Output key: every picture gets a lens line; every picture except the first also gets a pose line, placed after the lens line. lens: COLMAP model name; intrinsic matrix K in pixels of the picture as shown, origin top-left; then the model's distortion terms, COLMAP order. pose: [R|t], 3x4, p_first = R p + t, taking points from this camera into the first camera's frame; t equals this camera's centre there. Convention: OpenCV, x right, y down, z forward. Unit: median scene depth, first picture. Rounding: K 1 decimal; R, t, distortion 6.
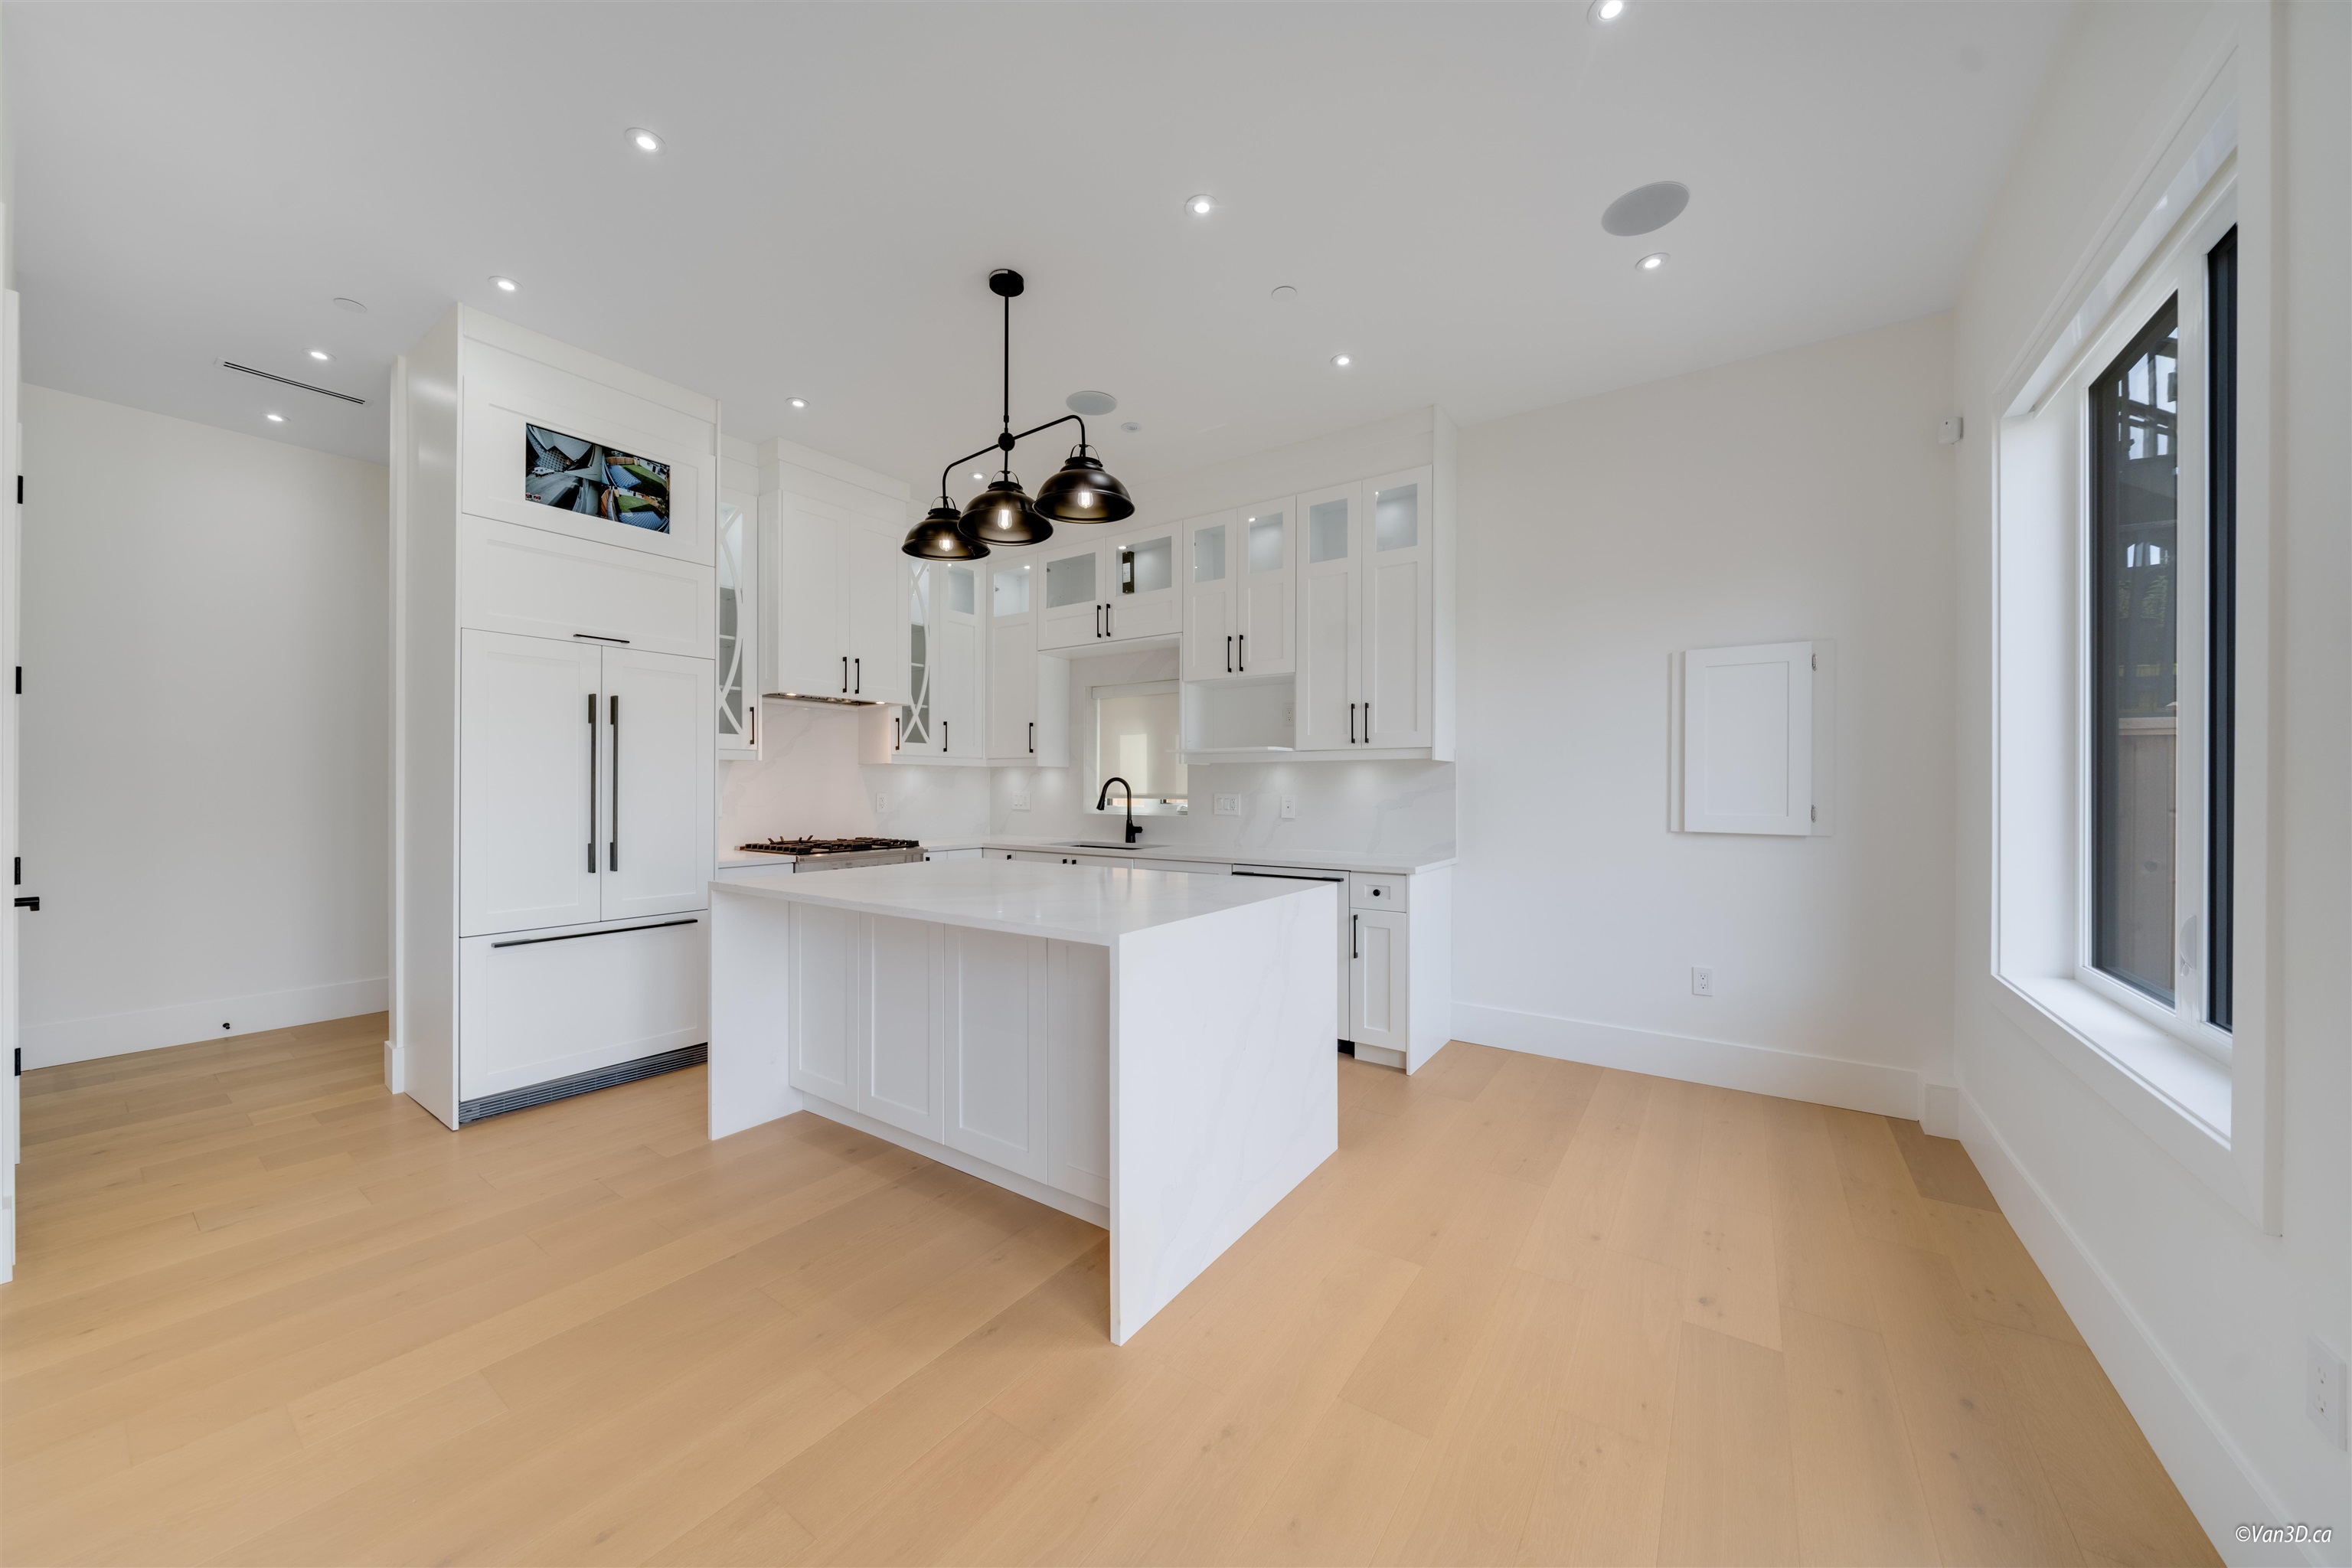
lens RADIAL K [[814.8, 0, 1168.5], [0, 814.8, 784.7], [0, 0, 1]] dist [-0.004120, 0.000002]
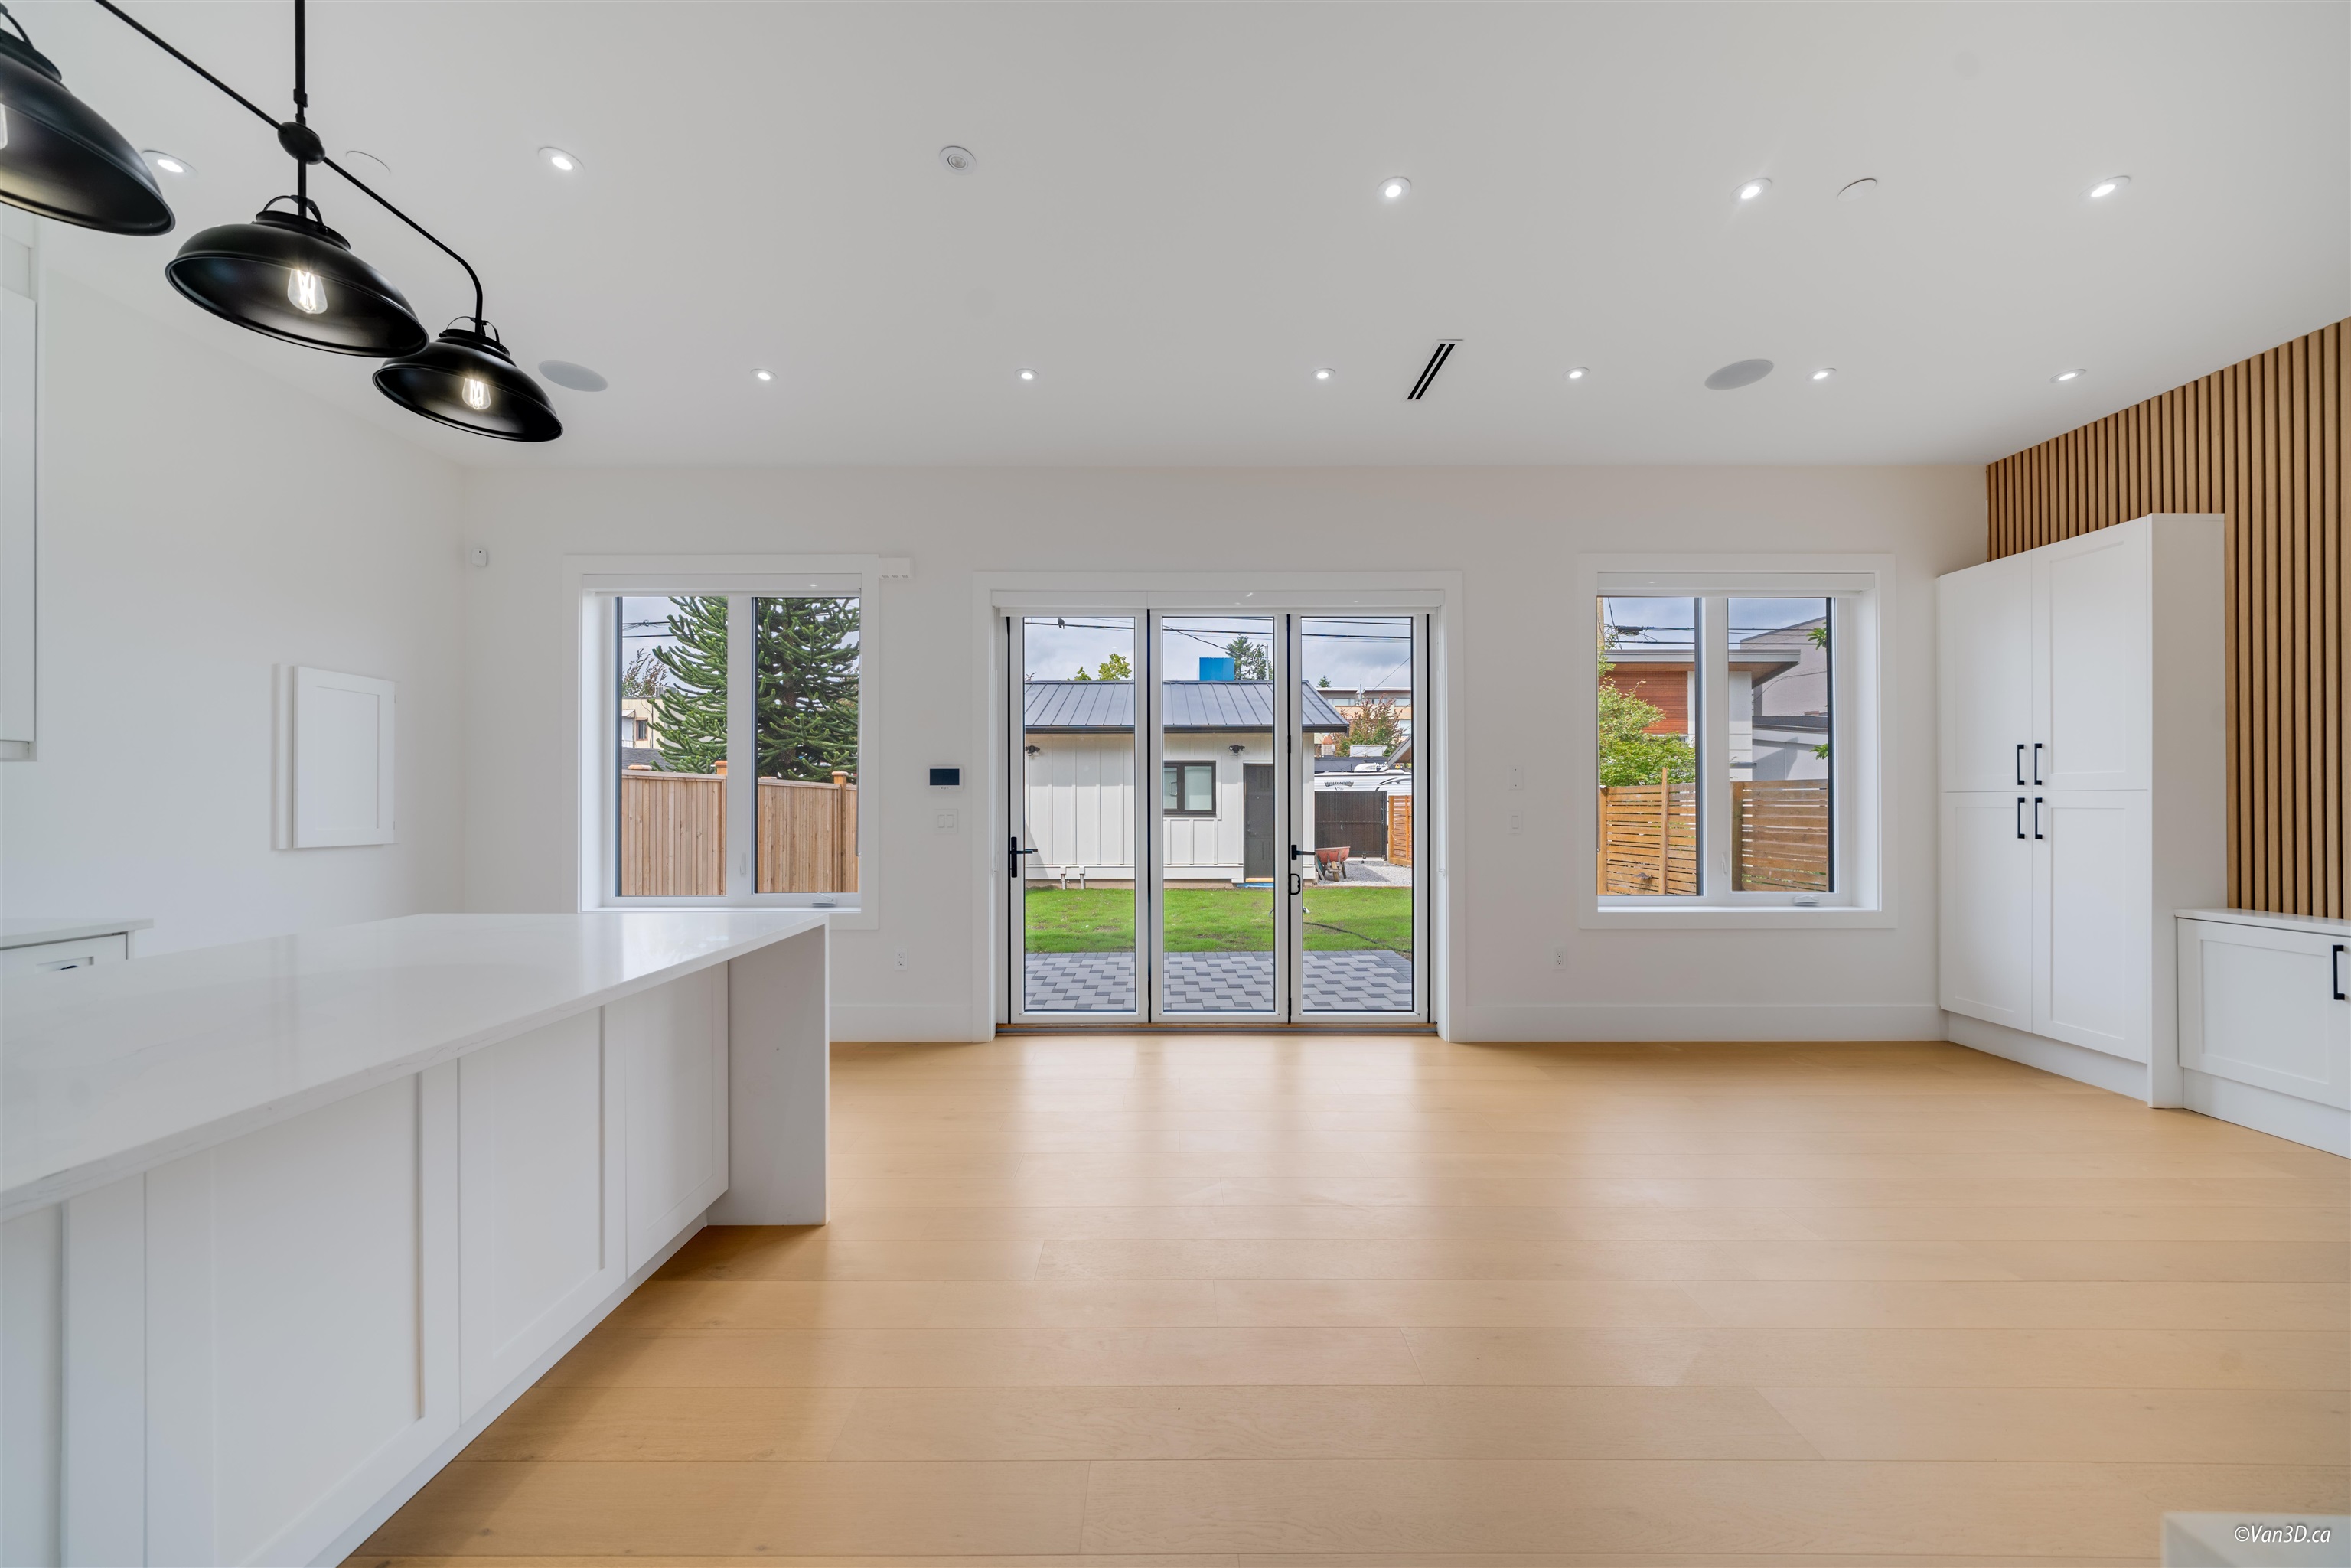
lens RADIAL K [[793.0, 0, 1161.2], [0, 793.0, 798.1], [0, 0, 1]] dist [-0.001353, -0.000076]
pose [[-0.571317, 0.003736, 0.820721, -0.758218], [-0.001216, 0.999985, -0.005398, 0.001003], [-0.820728, -0.004082, -0.571304, 0.681834]]
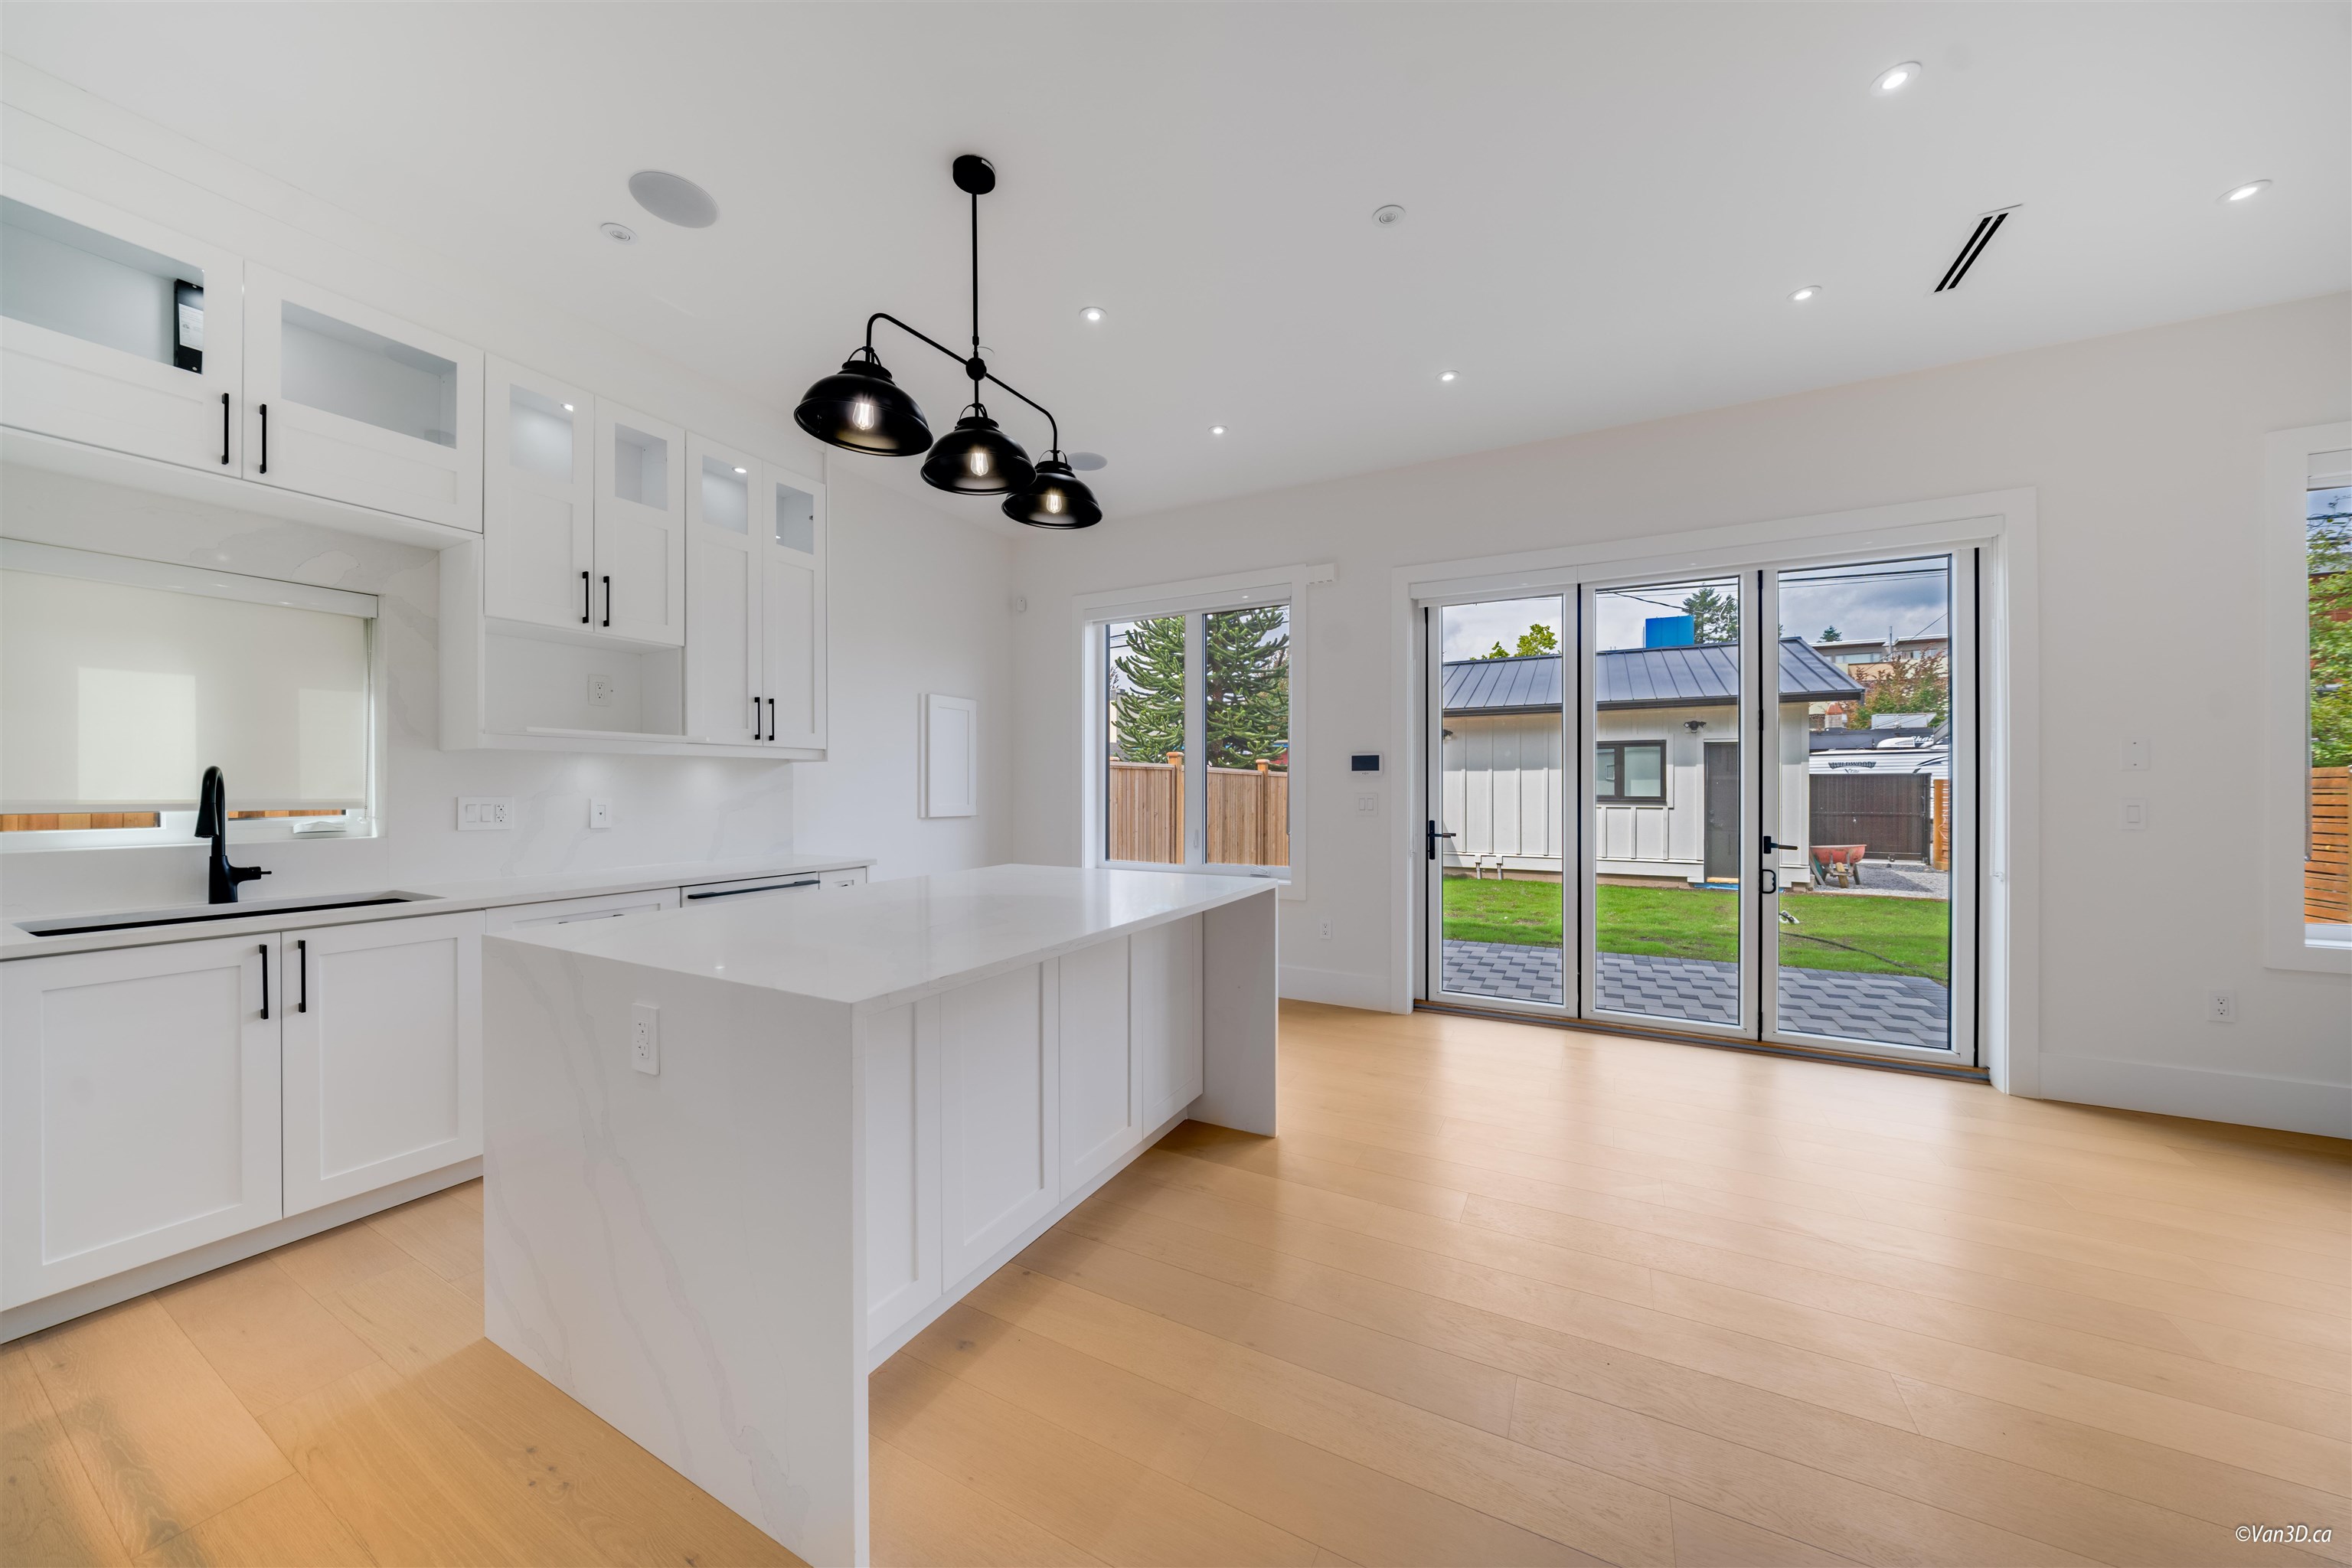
lens RADIAL K [[795.7, 0, 1167.4], [0, 795.7, 788.2], [0, 0, 1]] dist [-0.005640, -0.000027]
pose [[-0.114281, -0.001534, 0.993447, -0.834993], [-0.002295, 0.999997, 0.001281, 0.002628], [-0.993446, -0.002134, -0.114284, 0.733227]]
